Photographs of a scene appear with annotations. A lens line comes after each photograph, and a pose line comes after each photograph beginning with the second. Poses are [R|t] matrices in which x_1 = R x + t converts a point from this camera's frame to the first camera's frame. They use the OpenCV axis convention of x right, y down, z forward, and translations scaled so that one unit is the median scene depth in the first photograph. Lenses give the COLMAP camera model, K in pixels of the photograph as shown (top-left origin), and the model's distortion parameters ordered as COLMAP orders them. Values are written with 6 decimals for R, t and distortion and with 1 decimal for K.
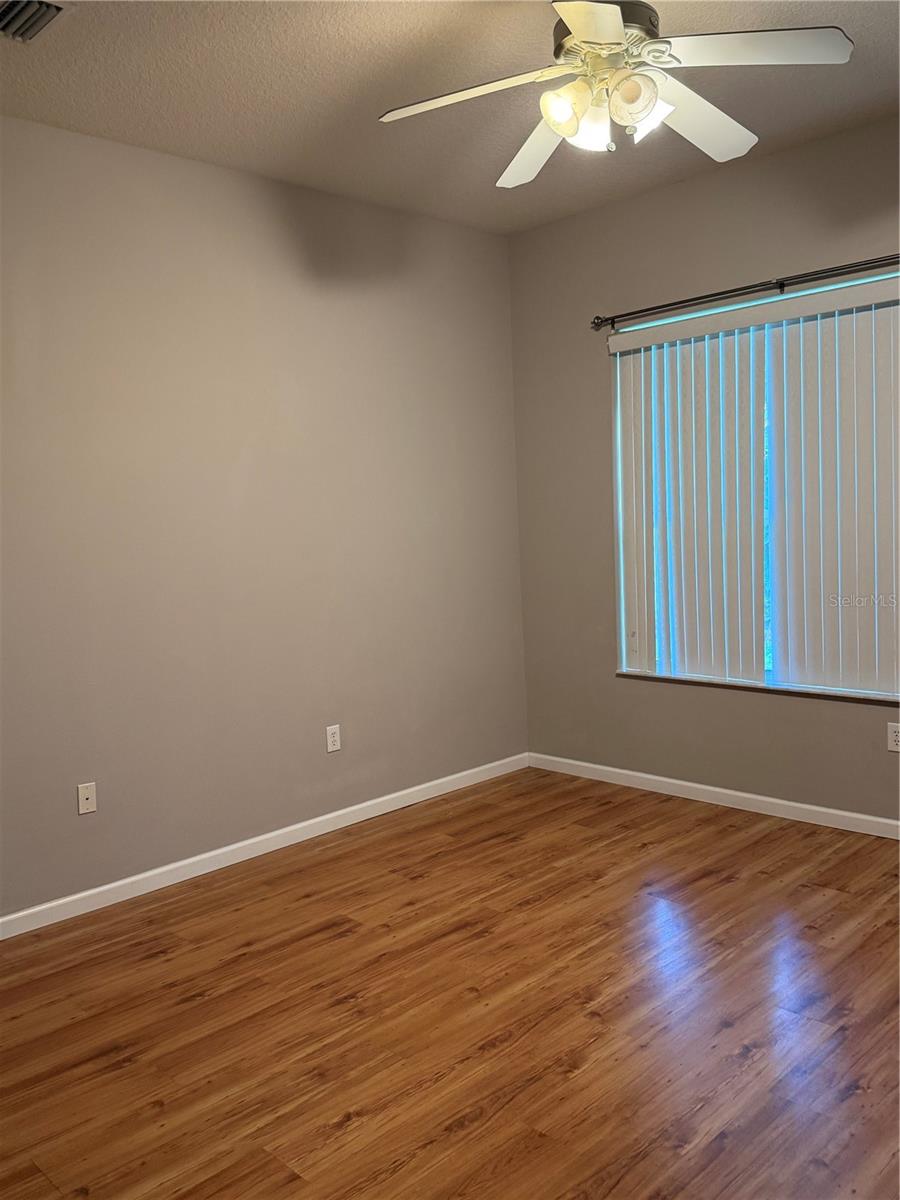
lens RADIAL K [[1011.7, 0, 458.6], [0, 1011.7, 602.6], [0, 0, 1]] dist [0.064419, -0.048749]
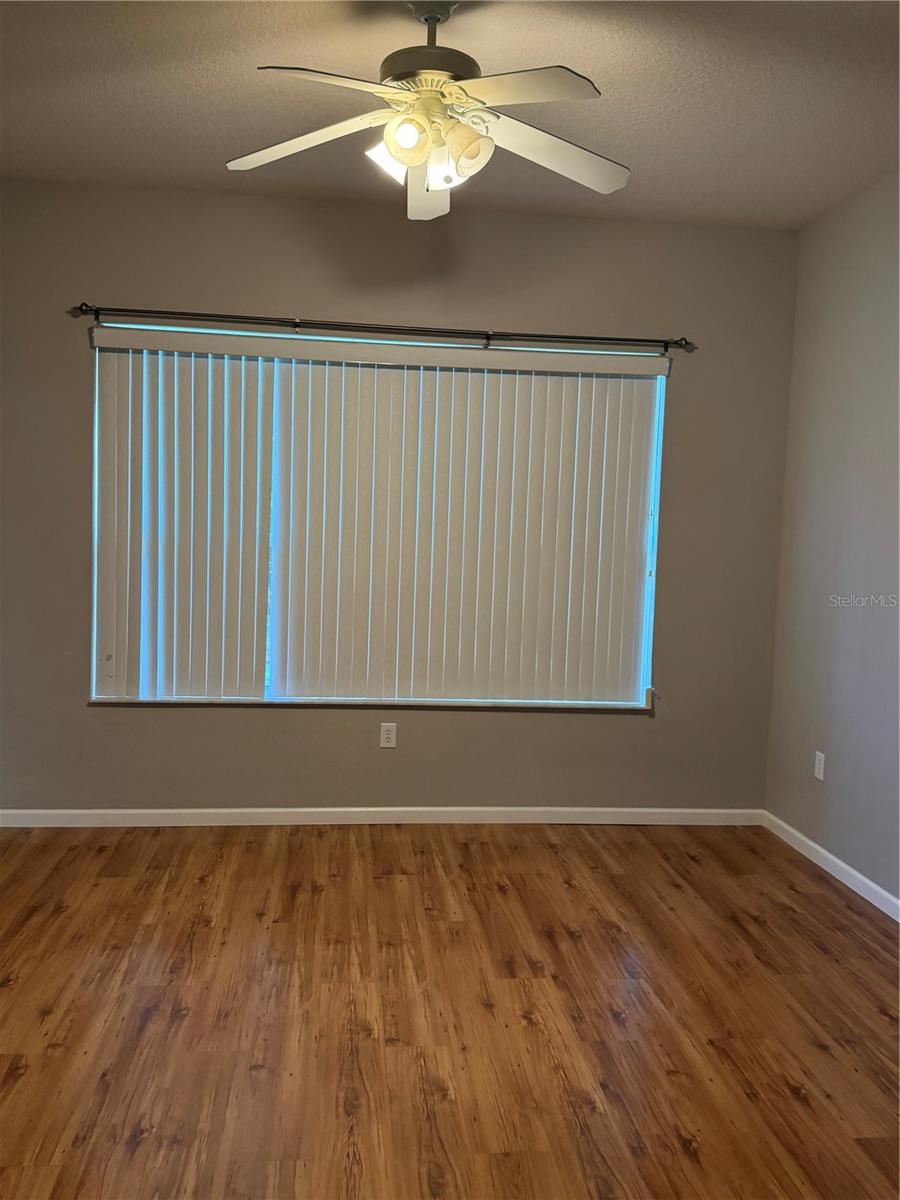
lens RADIAL K [[1011.7, 0, 456.0], [0, 1011.7, 591.1], [0, 0, 1]] dist [0.064419, -0.048749]
pose [[0.642556, -0.003412, 0.766231, -0.423124], [0.021409, 0.999680, -0.013503, -0.012471], [-0.765940, 0.025081, 0.642423, 0.220996]]
